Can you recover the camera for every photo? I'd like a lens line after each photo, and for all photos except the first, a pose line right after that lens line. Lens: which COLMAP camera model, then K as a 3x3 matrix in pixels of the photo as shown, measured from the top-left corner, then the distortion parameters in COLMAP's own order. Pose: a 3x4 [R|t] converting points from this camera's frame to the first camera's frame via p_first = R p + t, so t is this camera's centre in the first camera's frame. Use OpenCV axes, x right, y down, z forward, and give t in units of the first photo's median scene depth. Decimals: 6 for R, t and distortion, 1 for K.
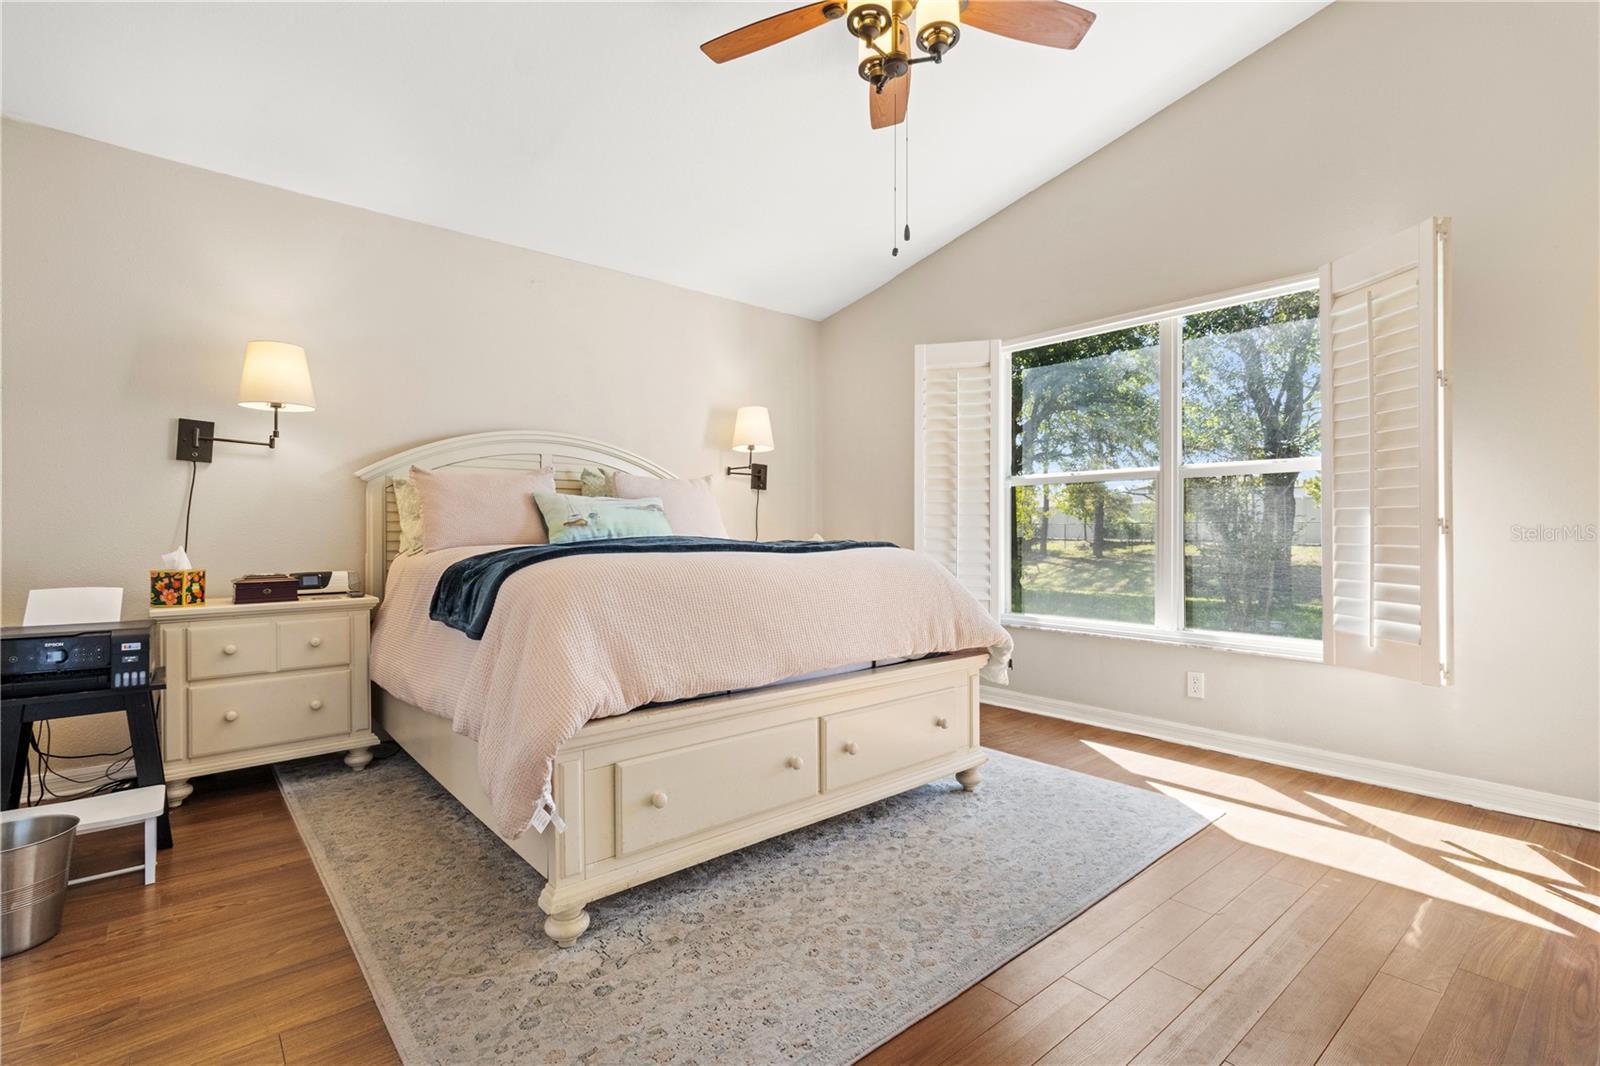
lens RADIAL K [[746.2, 0, 810.6], [0, 746.2, 533.7], [0, 0, 1]] dist [0.006032, -0.000528]
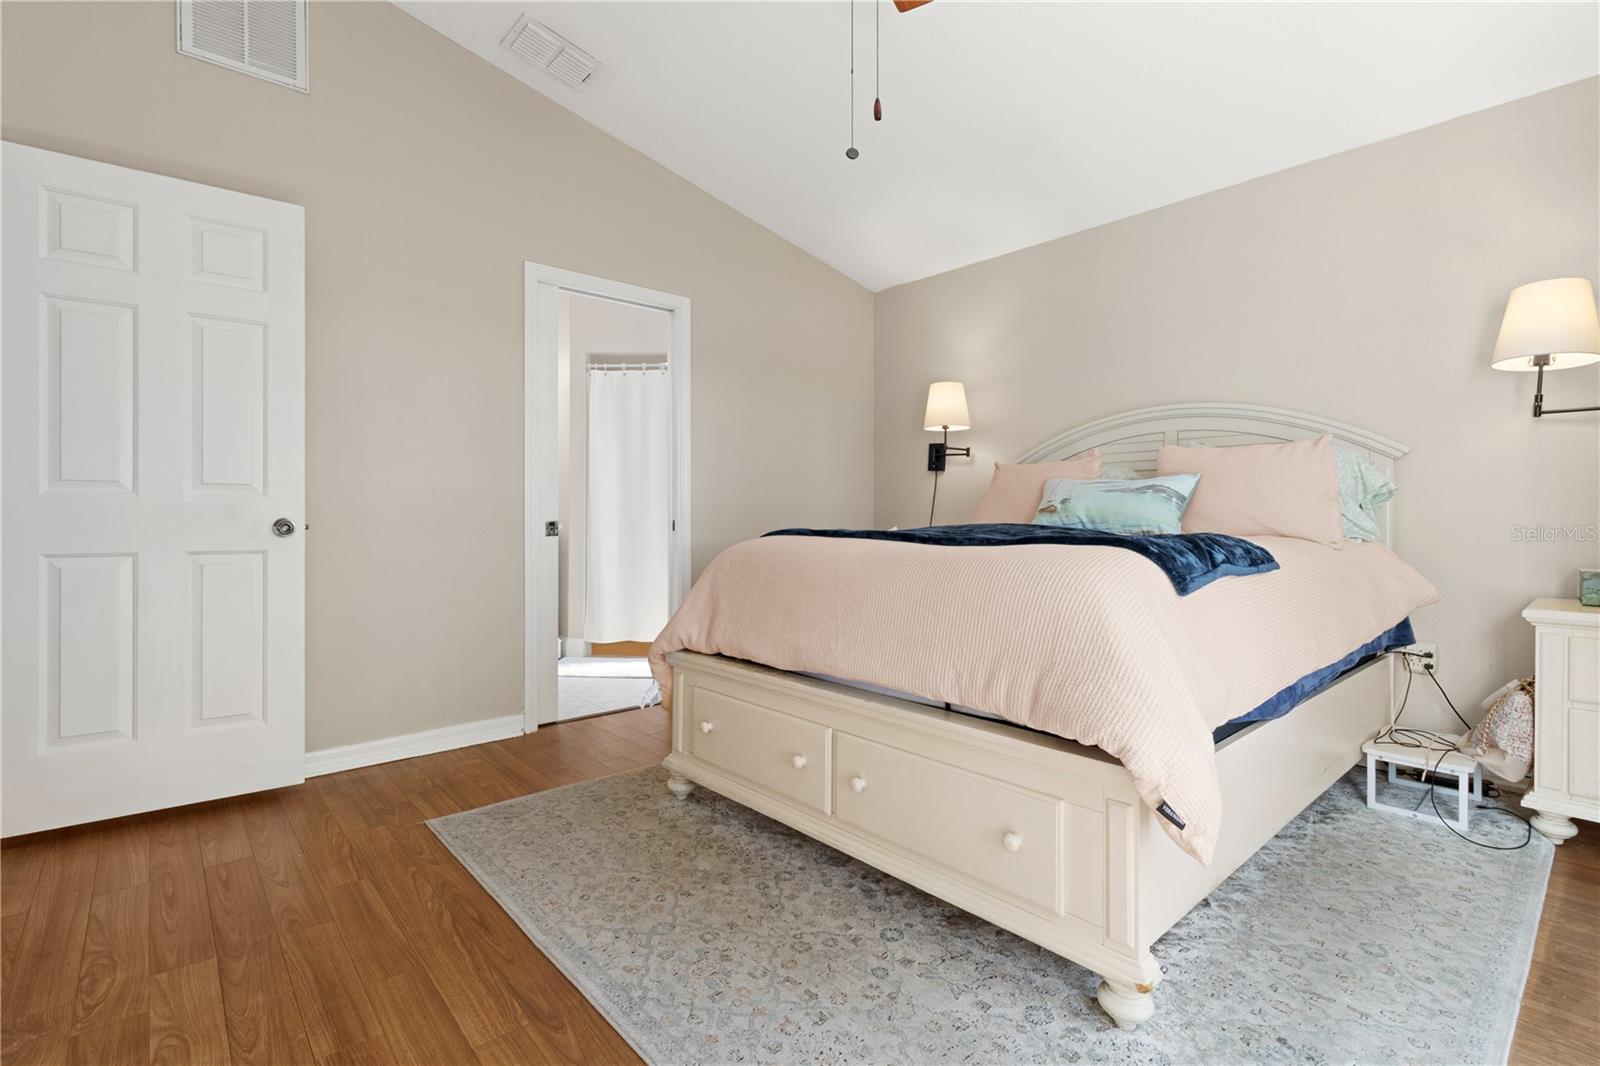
lens RADIAL K [[746.2, 0, 798.1], [0, 746.2, 519.9], [0, 0, 1]] dist [0.006032, -0.000528]
pose [[-0.005606, 0.005564, -0.999969, 1.157265], [0.004324, 0.999975, 0.005539, -0.013770], [0.999975, -0.004293, -0.005630, 1.240464]]
